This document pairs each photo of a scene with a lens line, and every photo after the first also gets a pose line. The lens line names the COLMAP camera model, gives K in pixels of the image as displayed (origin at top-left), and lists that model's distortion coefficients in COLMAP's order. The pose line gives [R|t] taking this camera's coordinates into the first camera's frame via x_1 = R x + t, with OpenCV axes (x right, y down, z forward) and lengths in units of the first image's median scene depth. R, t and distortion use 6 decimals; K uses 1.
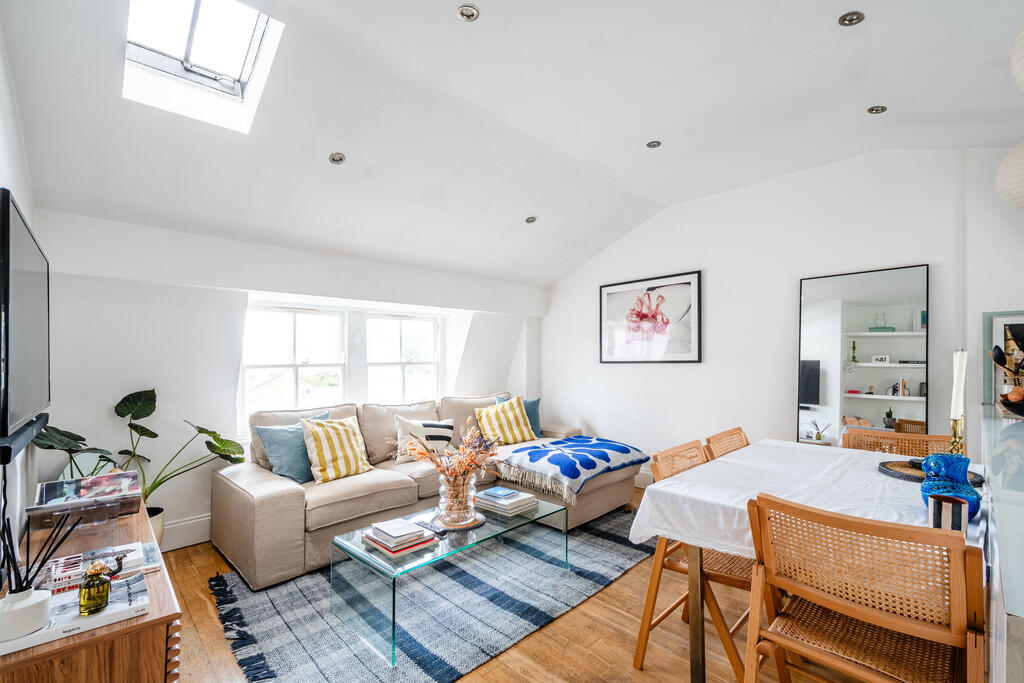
lens RADIAL K [[437.4, 0, 509.6], [0, 437.4, 382.8], [0, 0, 1]] dist [0.000885, -0.000033]
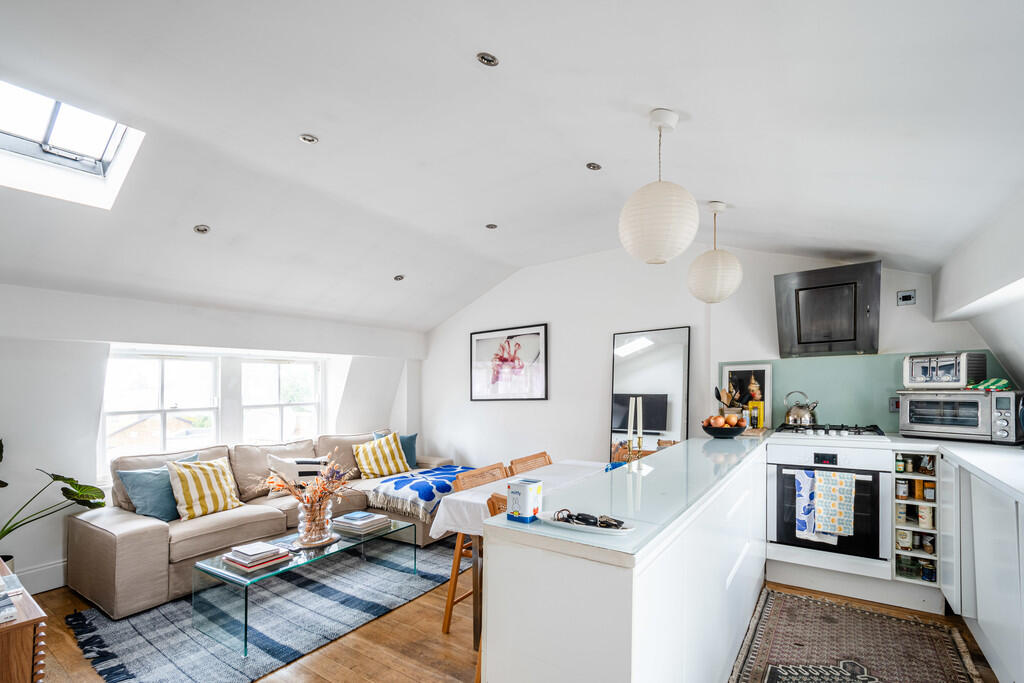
lens RADIAL K [[442.8, 0, 519.2], [0, 442.8, 399.2], [0, 0, 1]] dist [0.002143, -0.000062]
pose [[0.978447, -0.019913, 0.205538, 0.155474], [0.027265, 0.999083, -0.033000, -0.012581], [-0.204692, 0.037893, 0.978093, -0.259391]]
